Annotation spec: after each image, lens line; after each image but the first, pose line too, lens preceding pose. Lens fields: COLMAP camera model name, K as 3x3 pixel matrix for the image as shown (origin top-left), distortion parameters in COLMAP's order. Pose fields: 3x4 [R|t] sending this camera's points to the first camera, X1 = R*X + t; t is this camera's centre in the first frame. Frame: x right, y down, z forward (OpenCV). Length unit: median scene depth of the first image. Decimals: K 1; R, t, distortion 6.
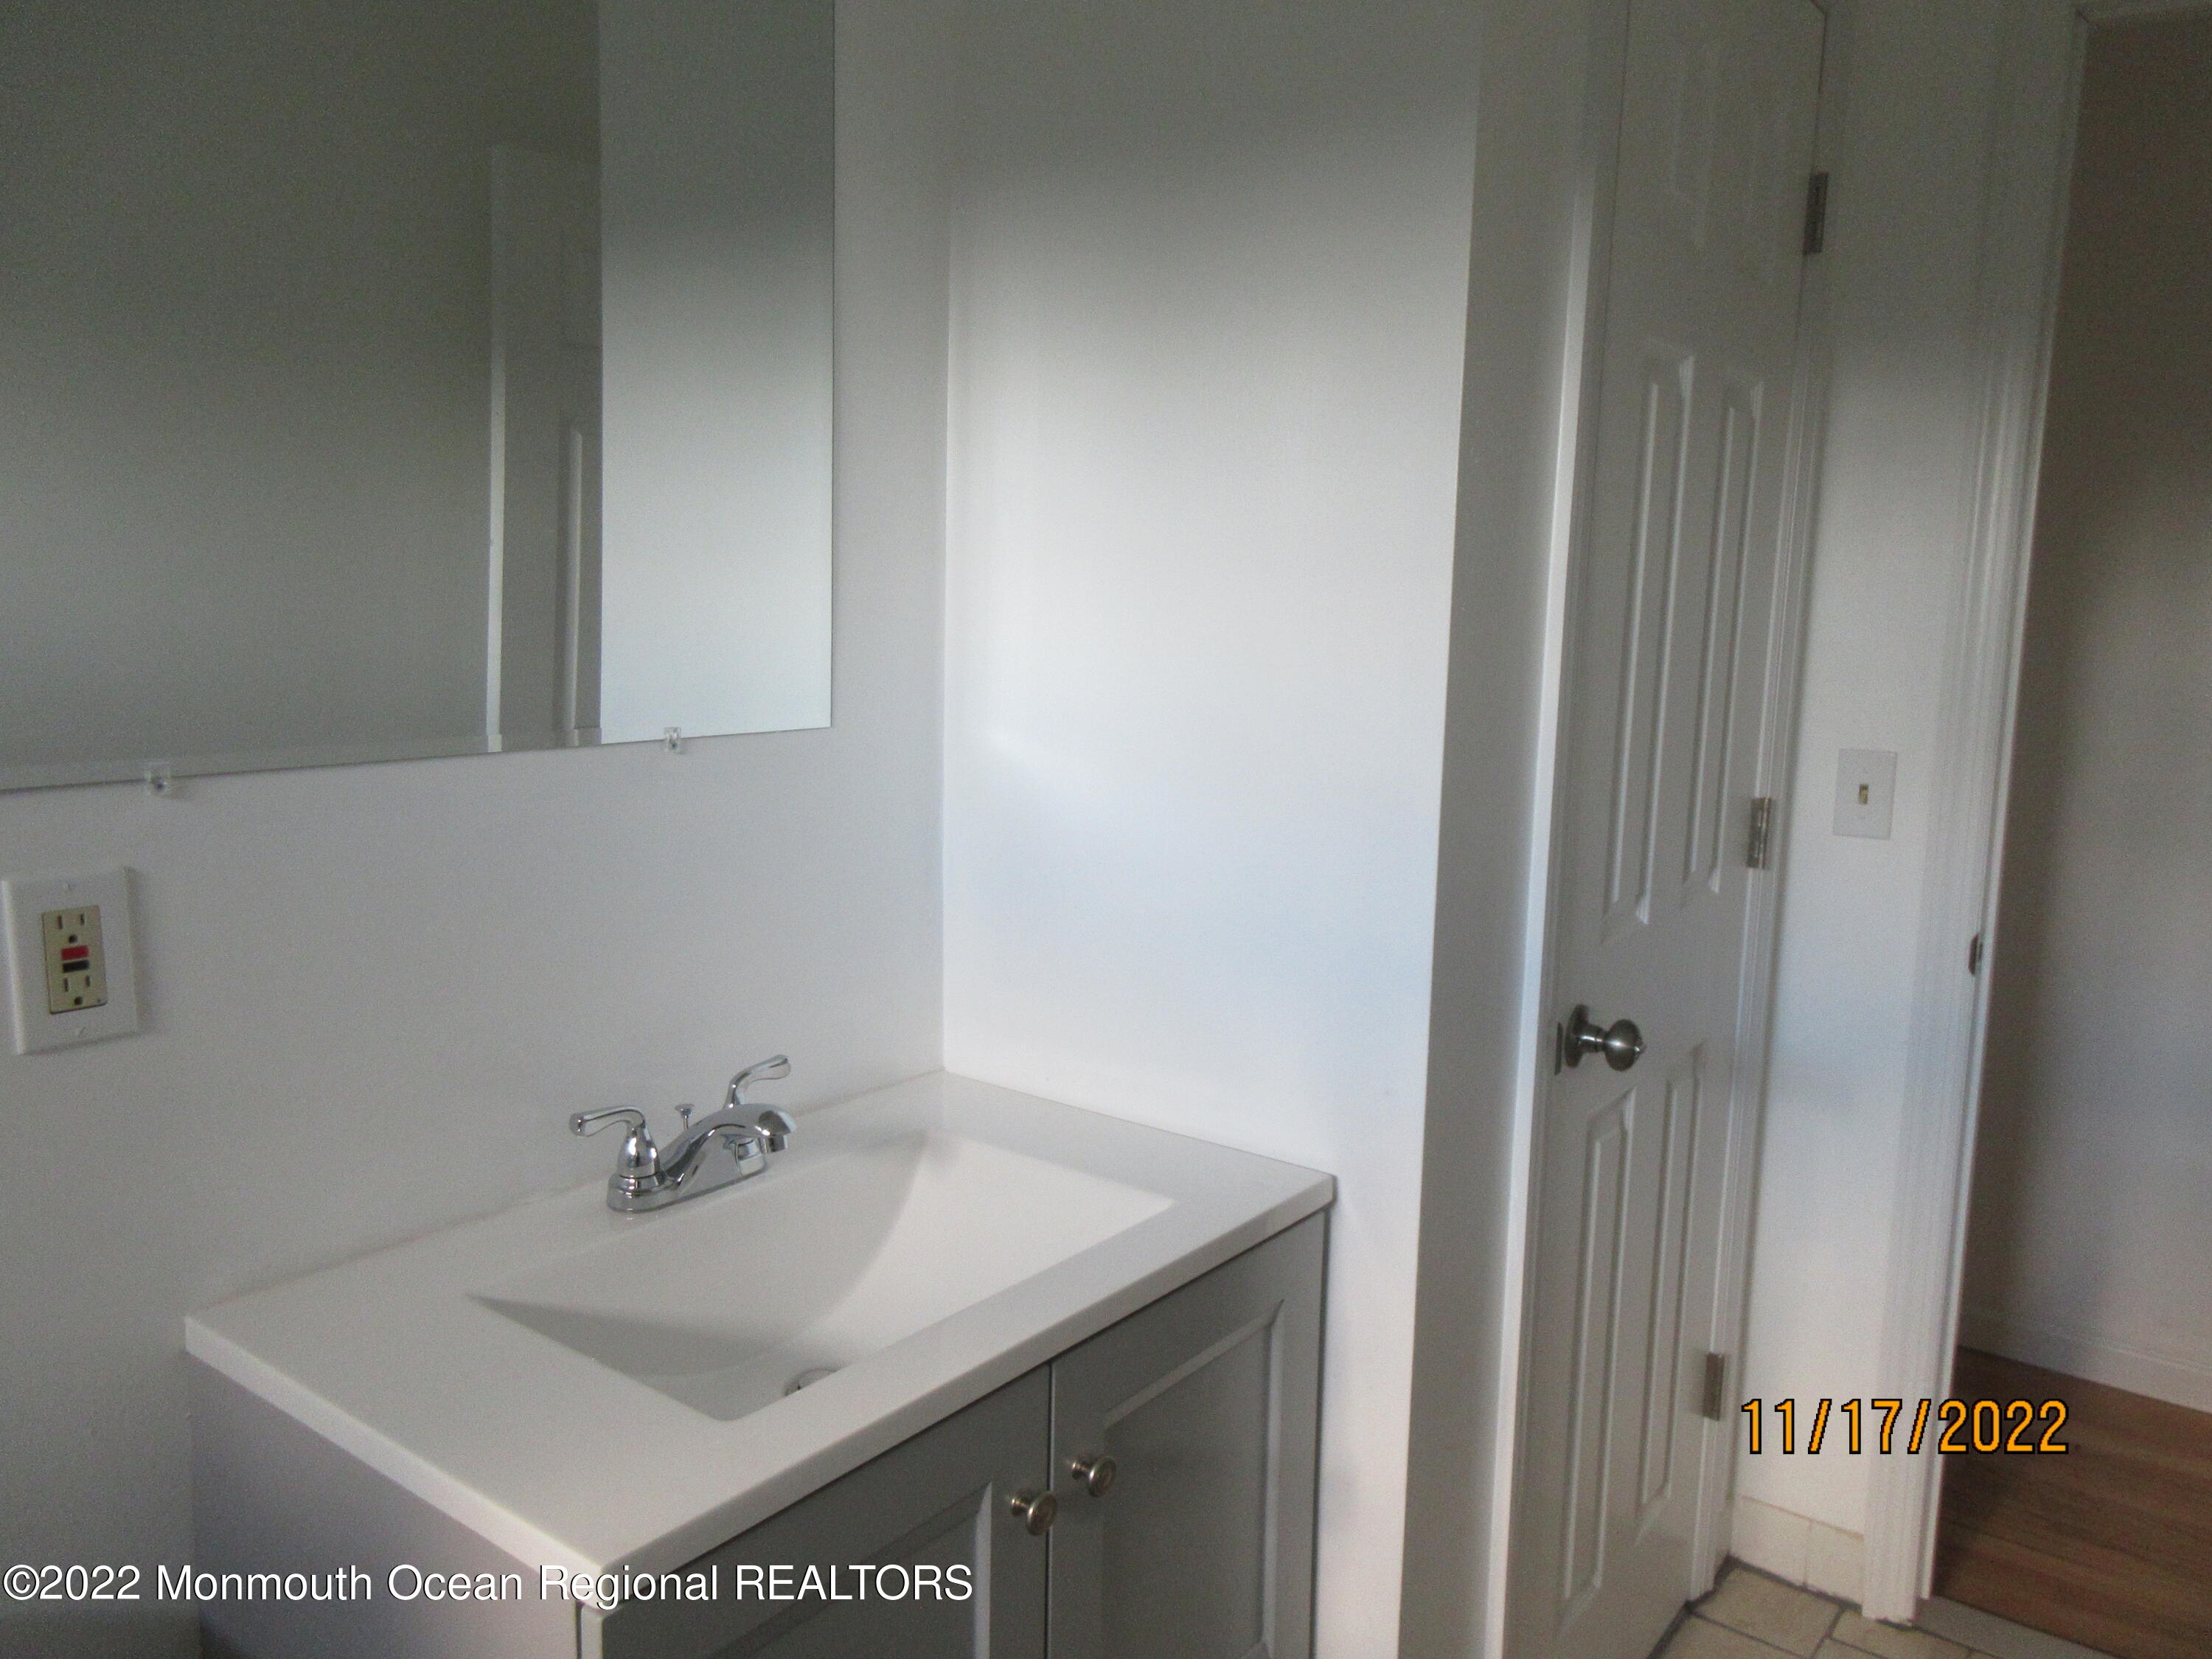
lens RADIAL K [[1661.8, 0, 1108.4], [0, 1661.8, 829.3], [0, 0, 1]] dist [0.020311, -0.006636]
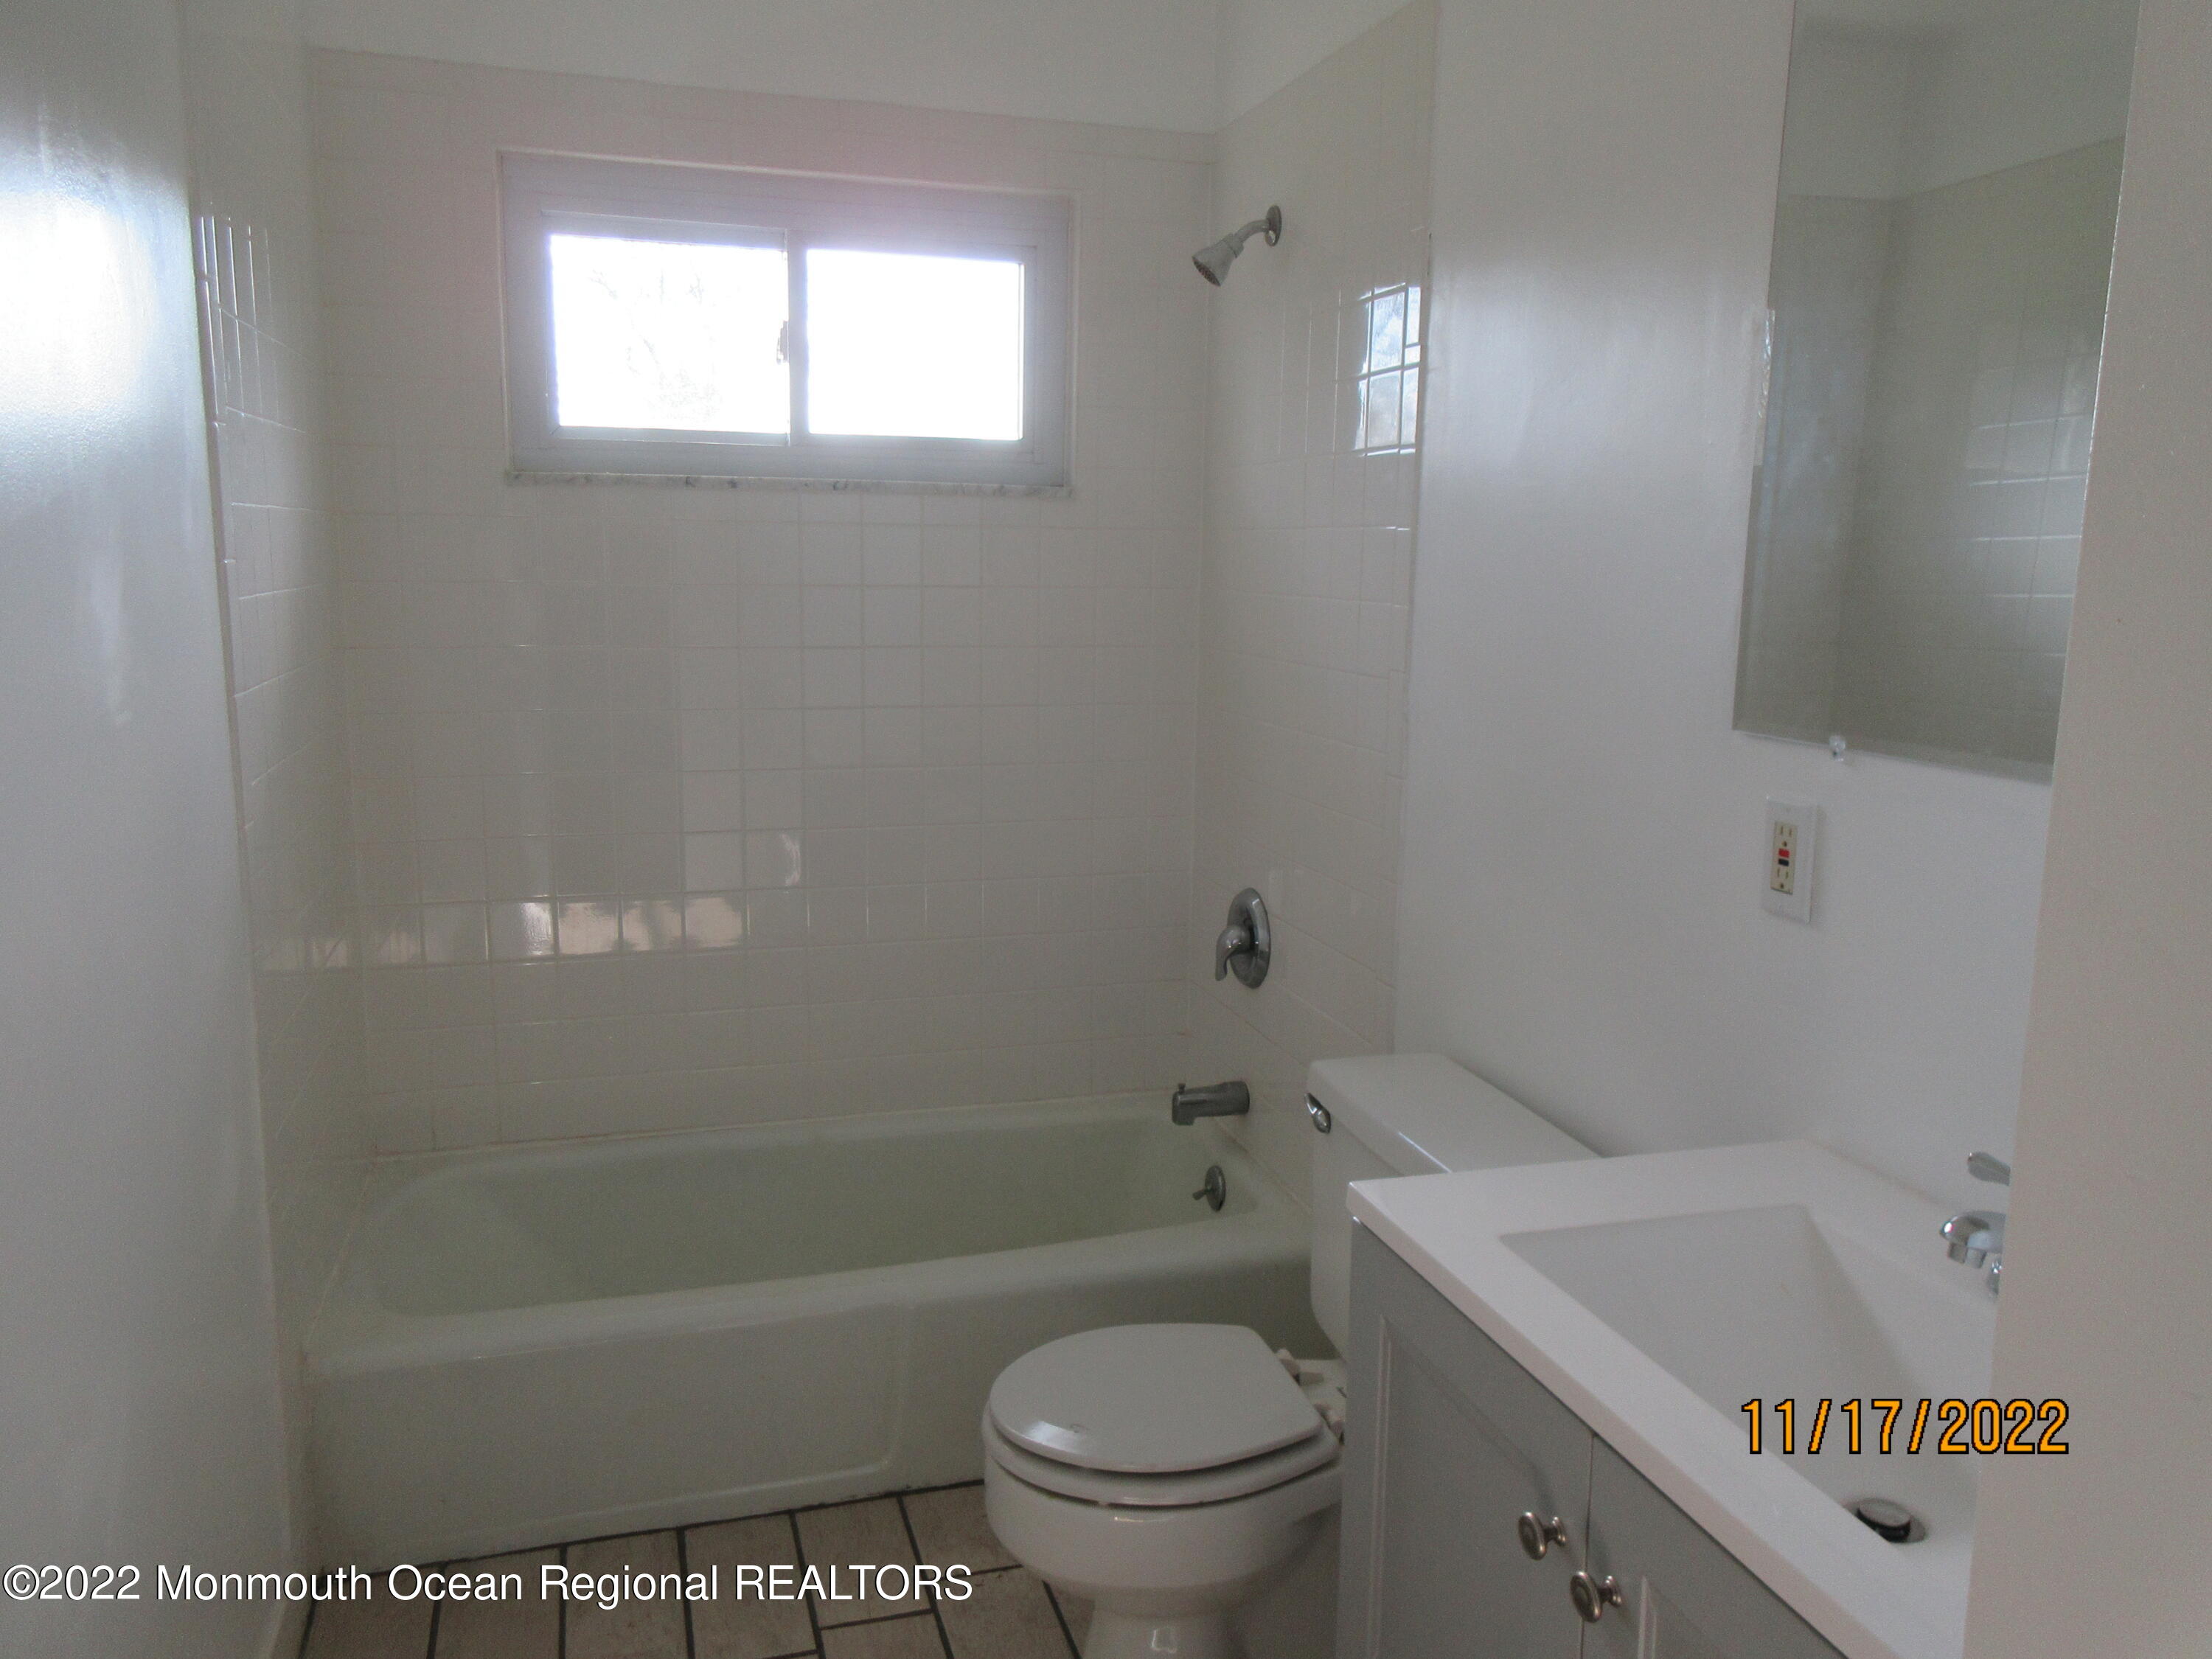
lens RADIAL K [[1661.8, 0, 1106.6], [0, 1661.8, 828.1], [0, 0, 1]] dist [0.020311, -0.006636]
pose [[-0.584508, 0.113201, -0.803452, 0.721376], [-0.143723, 0.960117, 0.239832, -0.169112], [0.798557, 0.255659, -0.544927, 1.023091]]
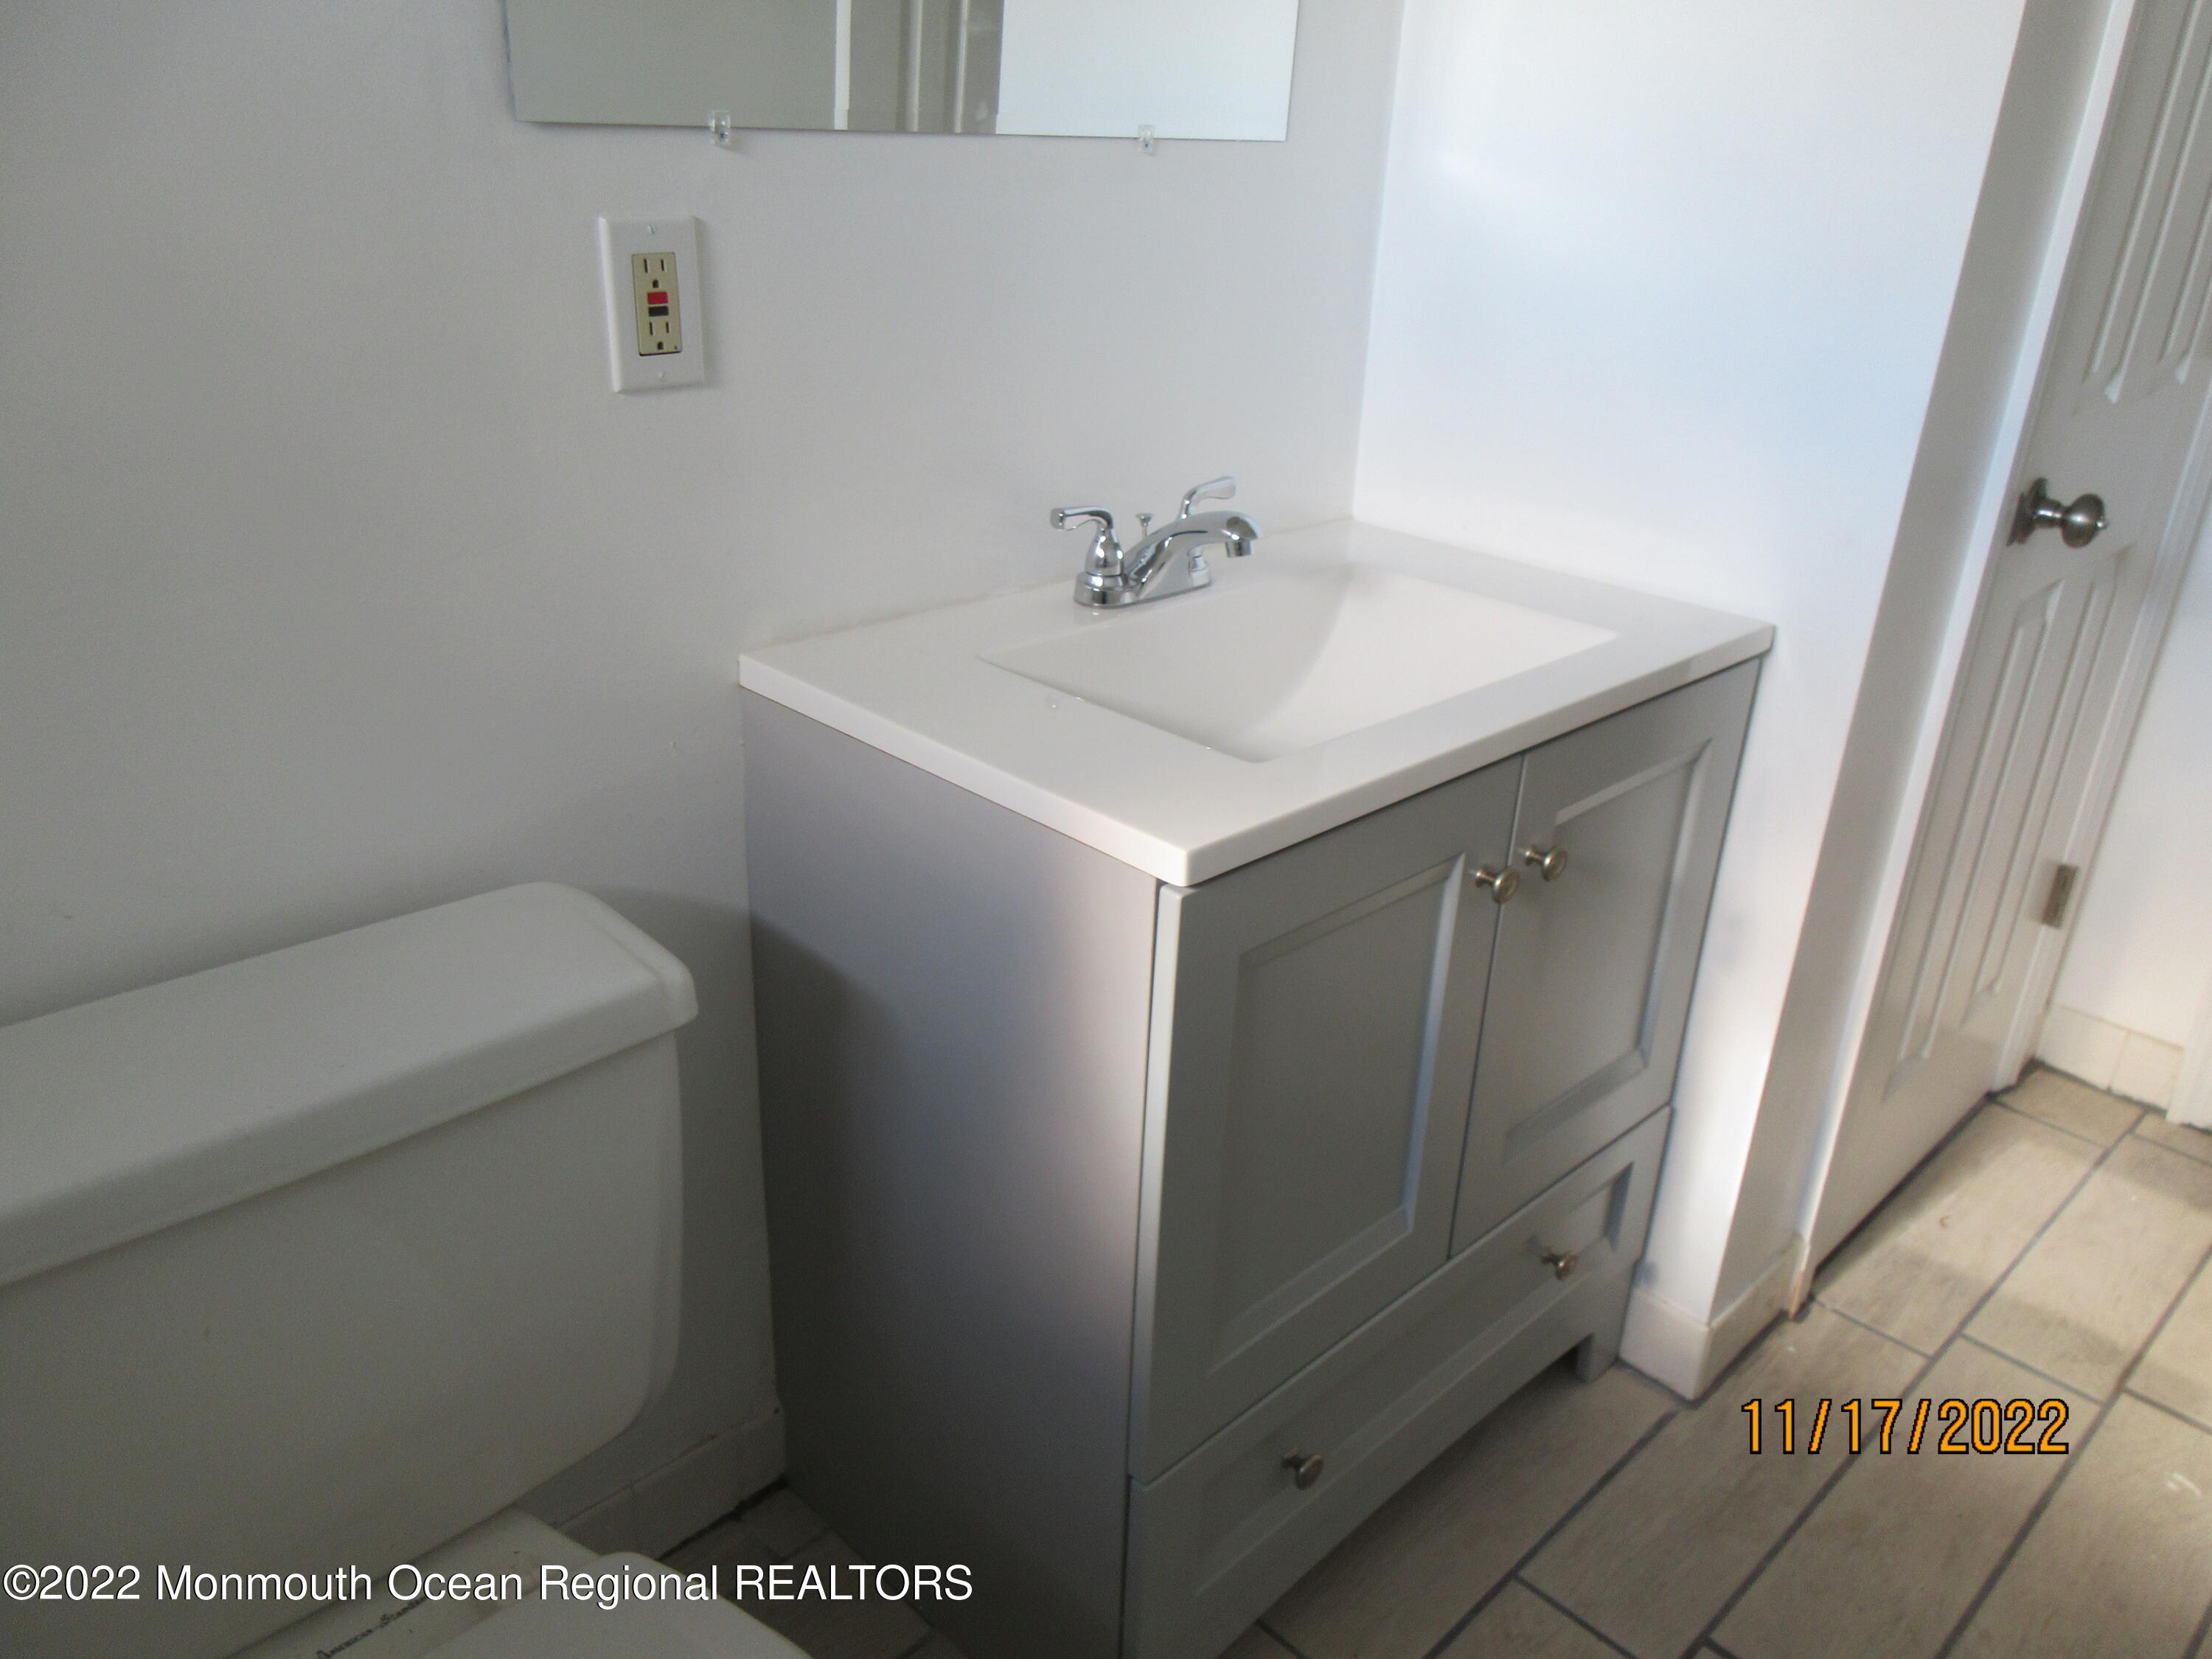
lens RADIAL K [[1661.8, 0, 1103.2], [0, 1661.8, 829.3], [0, 0, 1]] dist [0.020311, -0.006636]
pose [[0.990215, 0.076503, -0.116708, -0.144481], [-0.043632, 0.964137, 0.261795, 0.084993], [0.132550, -0.254141, 0.958041, -0.050968]]
